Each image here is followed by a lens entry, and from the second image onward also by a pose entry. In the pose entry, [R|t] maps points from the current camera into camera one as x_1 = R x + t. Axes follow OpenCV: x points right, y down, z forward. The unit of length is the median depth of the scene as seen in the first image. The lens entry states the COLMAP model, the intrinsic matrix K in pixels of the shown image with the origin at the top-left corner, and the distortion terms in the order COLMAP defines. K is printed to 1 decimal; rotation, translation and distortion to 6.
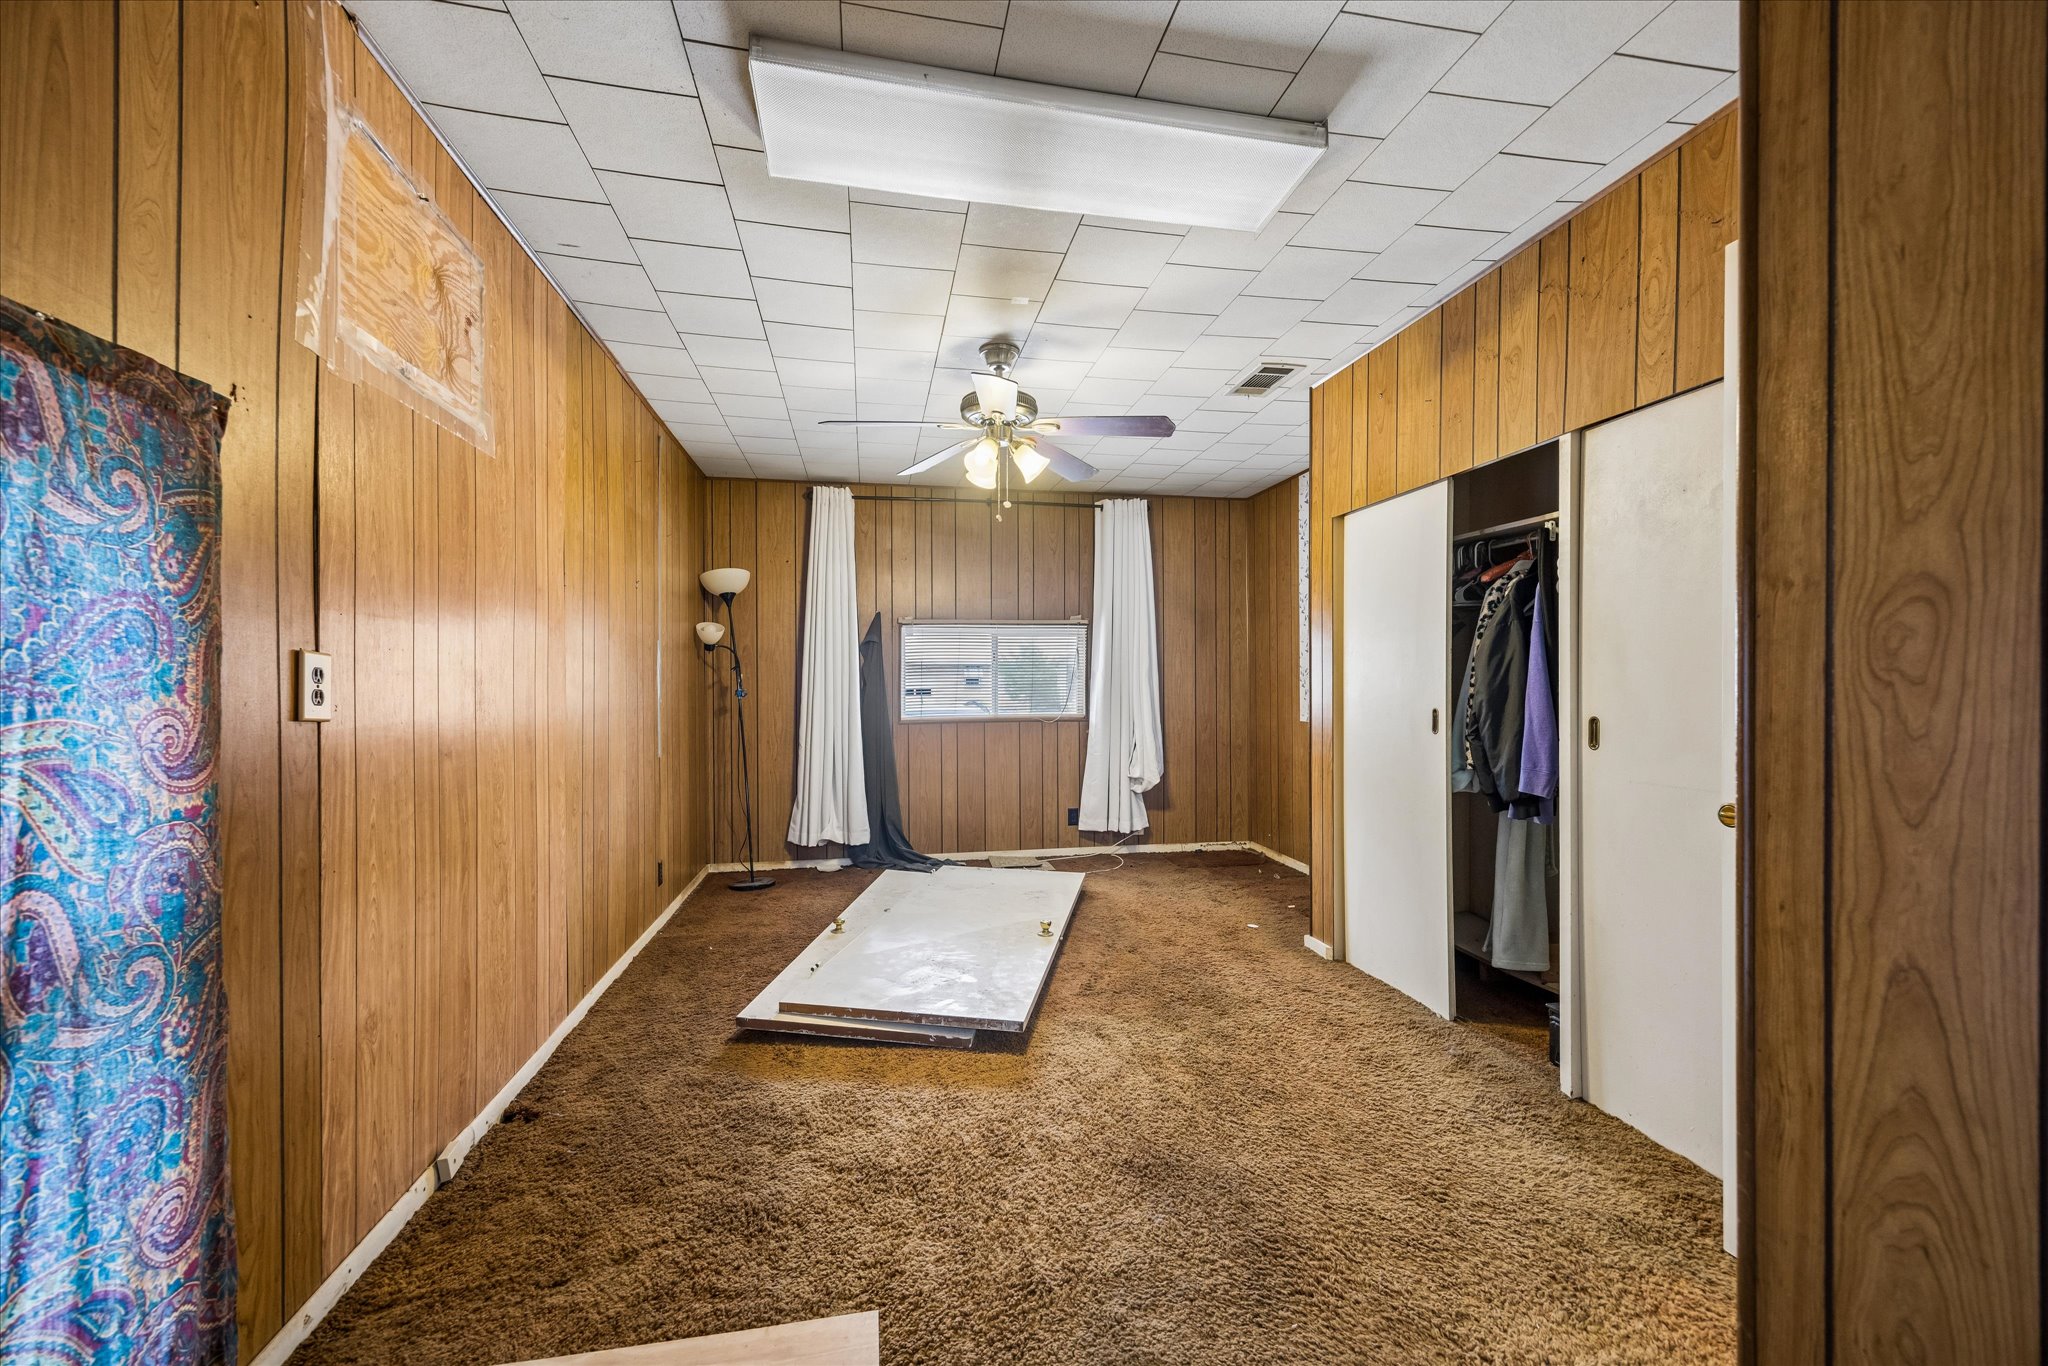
lens RADIAL K [[838.1, 0, 1024.3], [0, 838.1, 686.8], [0, 0, 1]] dist [0.003335, 0.000204]
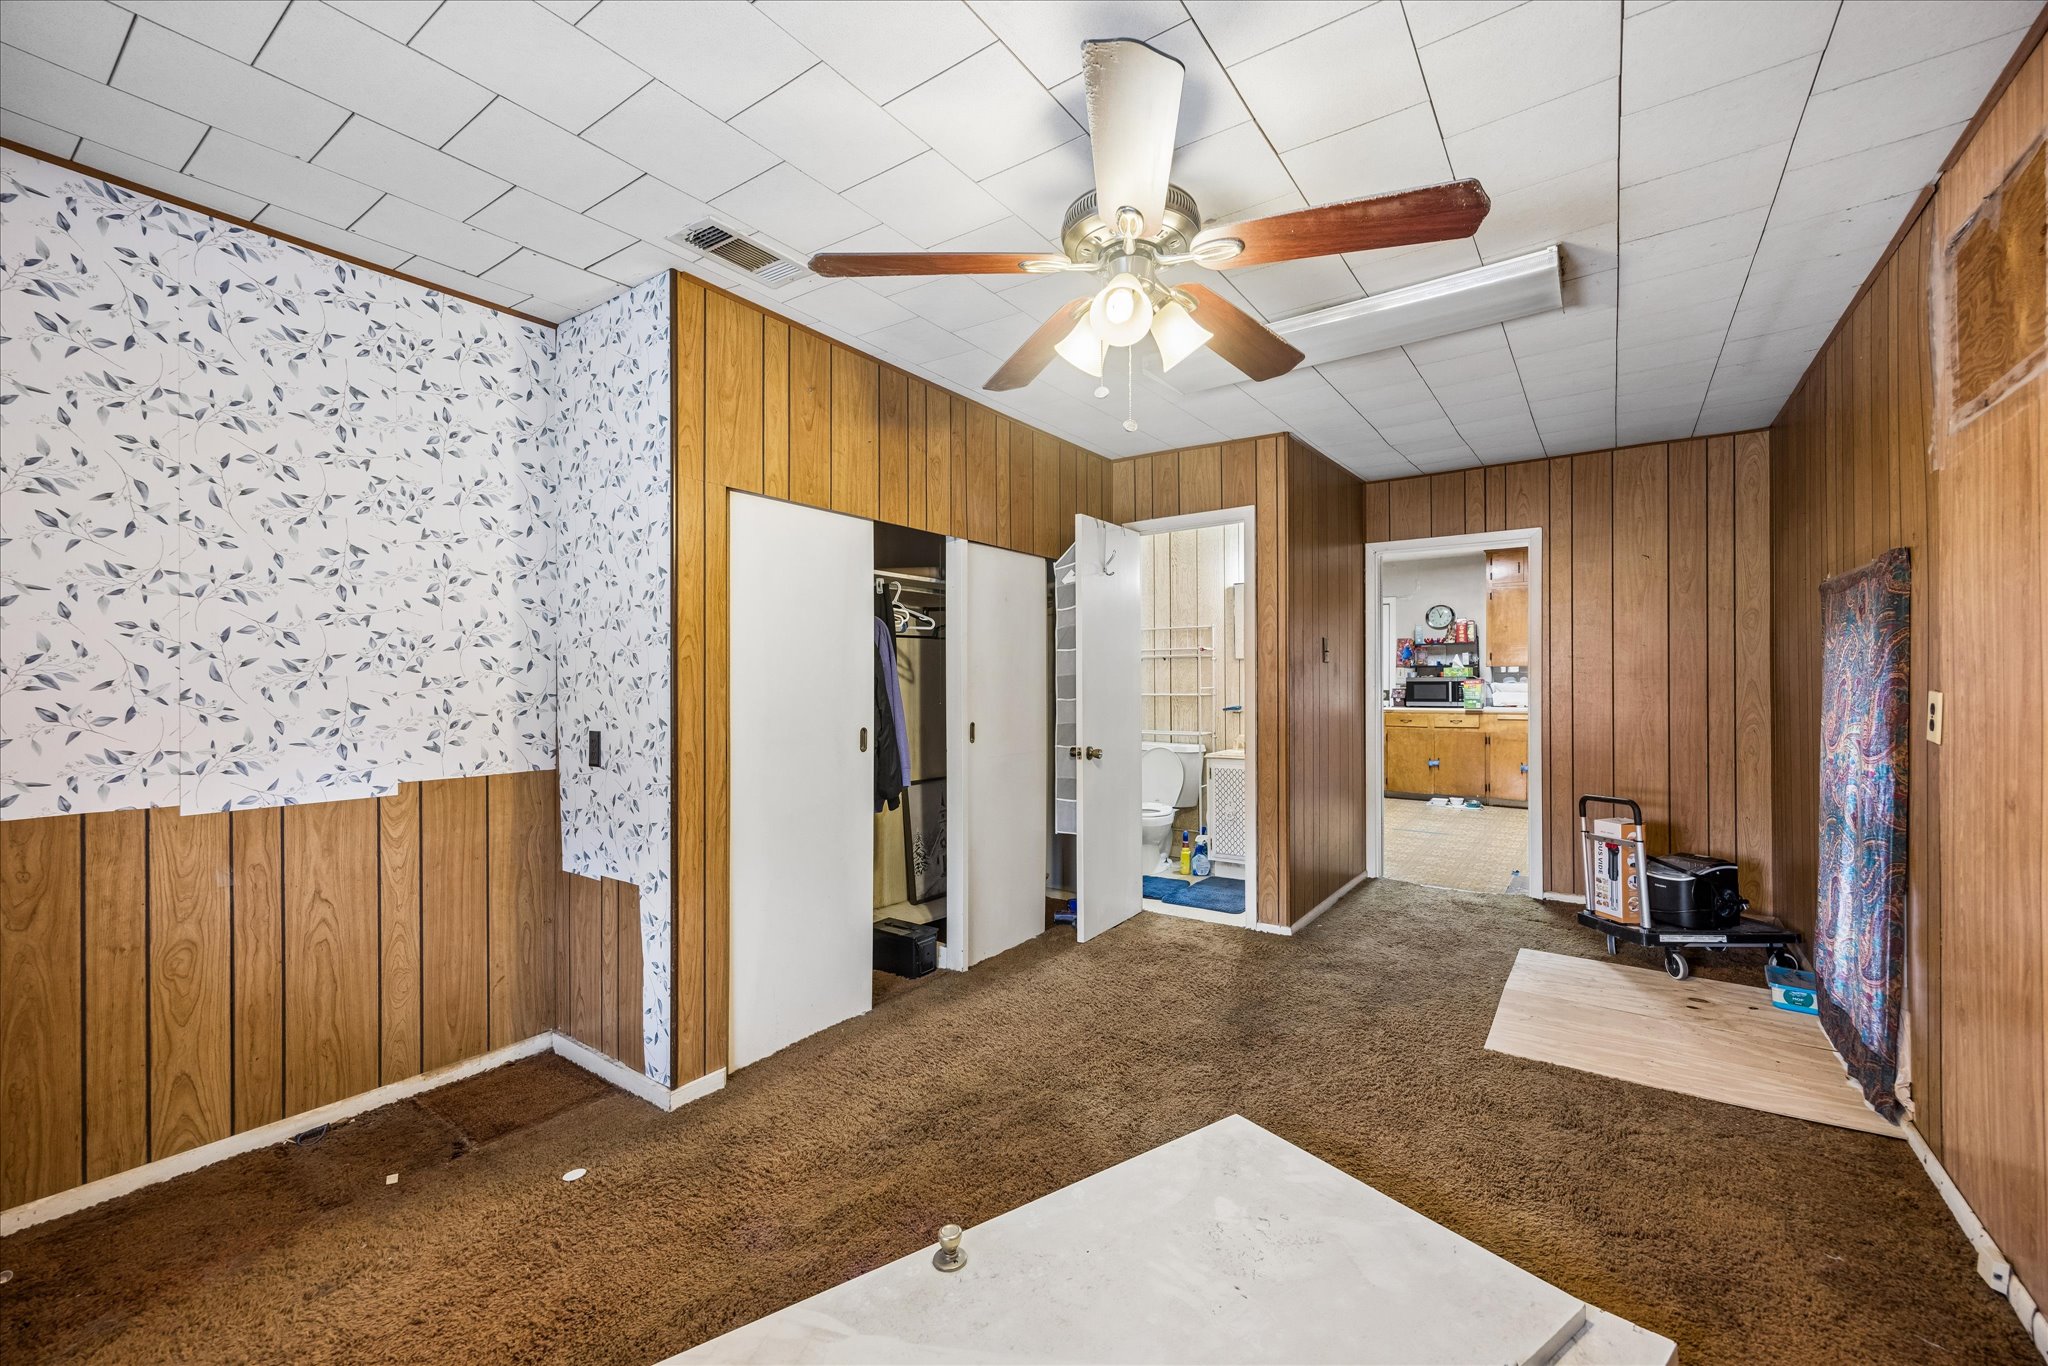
lens RADIAL K [[838.1, 0, 1023.5], [0, 838.1, 675.9], [0, 0, 1]] dist [0.003335, 0.000204]
pose [[-0.689850, 0.015174, 0.723794, -0.409622], [0.015404, 0.999862, -0.006279, -0.027859], [-0.723789, 0.006818, -0.689988, 1.529211]]
